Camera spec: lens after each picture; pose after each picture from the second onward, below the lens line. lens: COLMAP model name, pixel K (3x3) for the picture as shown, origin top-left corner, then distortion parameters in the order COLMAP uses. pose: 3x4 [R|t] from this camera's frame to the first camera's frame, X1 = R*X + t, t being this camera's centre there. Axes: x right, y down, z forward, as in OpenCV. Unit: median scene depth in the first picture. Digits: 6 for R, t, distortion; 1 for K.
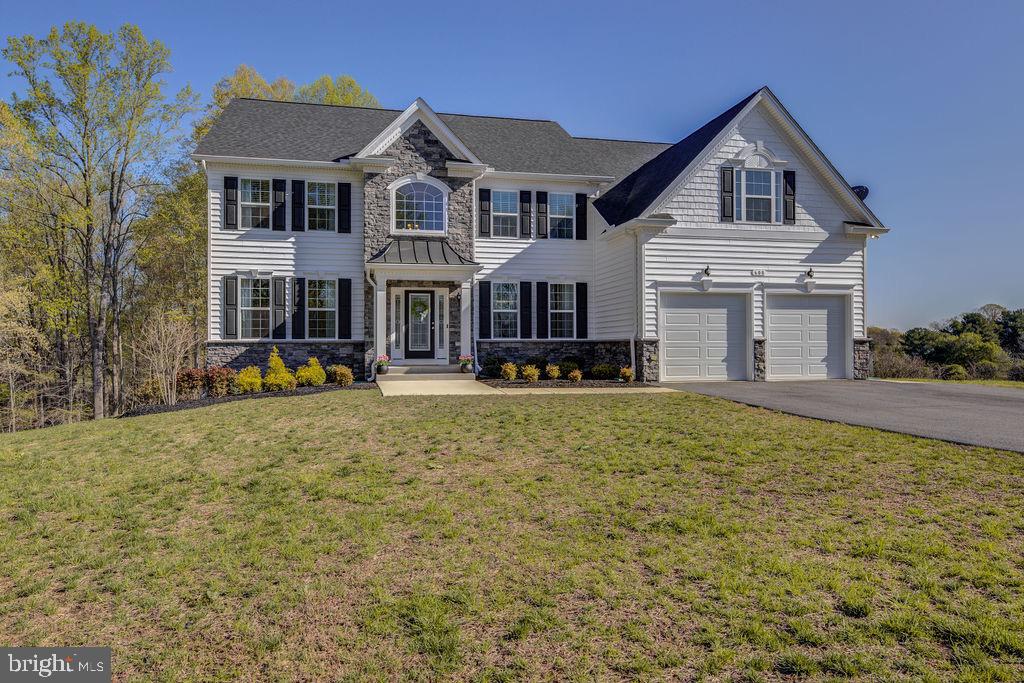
lens RADIAL K [[657.2, 0, 505.0], [0, 657.2, 342.2], [0, 0, 1]] dist [0.006143, 0.000732]
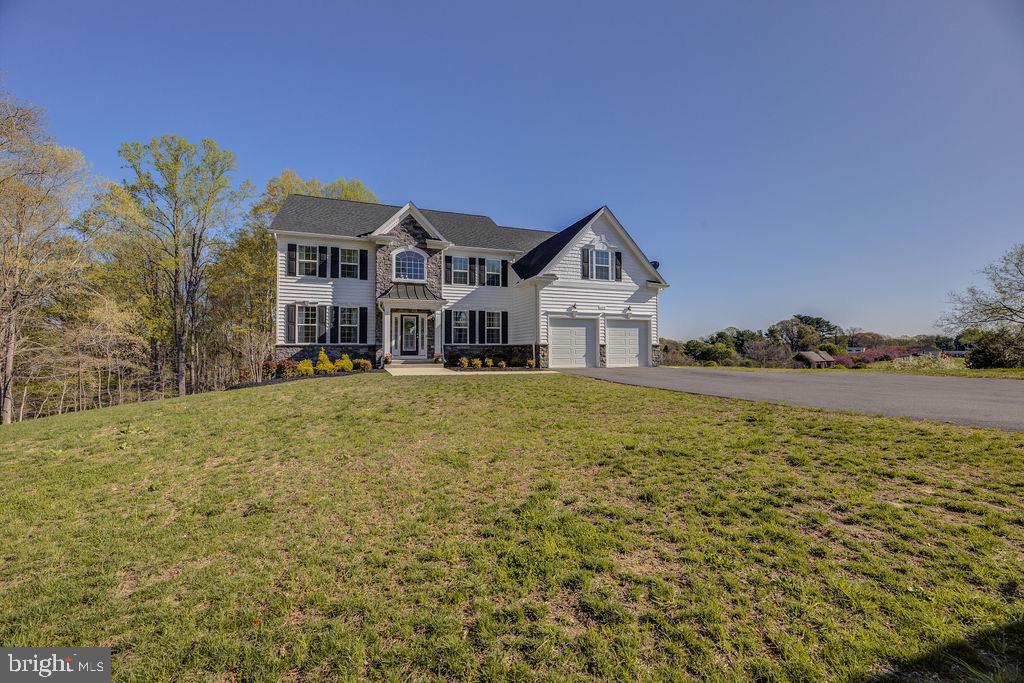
lens RADIAL K [[410.0, 0, 508.8], [0, 410.0, 341.4], [0, 0, 1]] dist [-0.001545, -0.000208]
pose [[0.990676, 0.004194, 0.136172, -0.021165], [-0.001953, 0.999861, -0.016587, 0.006510], [-0.136222, 0.016167, 0.990546, -0.076377]]
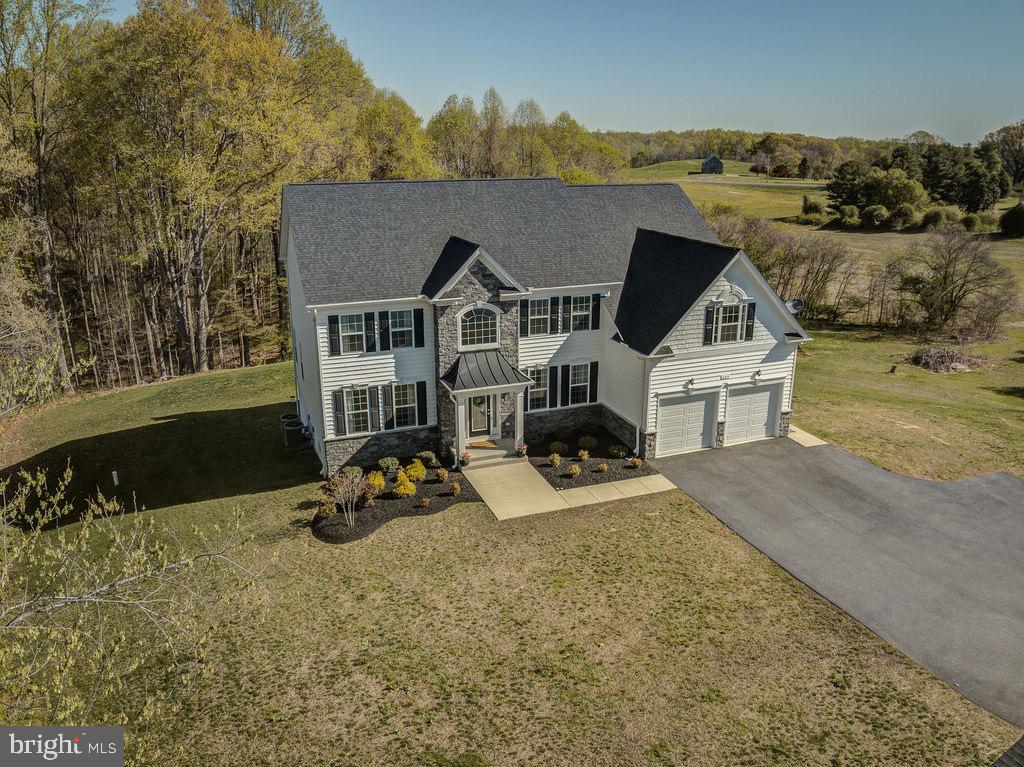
lens RADIAL K [[780.5, 0, 512.0], [0, 780.5, 383.5], [0, 0, 1]] dist [-0.119808, 0.001247]
pose [[0.988560, -0.043154, 0.144525, -0.296543], [-0.004529, 0.949271, 0.314426, -0.589891], [-0.150762, -0.311483, 0.938216, -0.474934]]
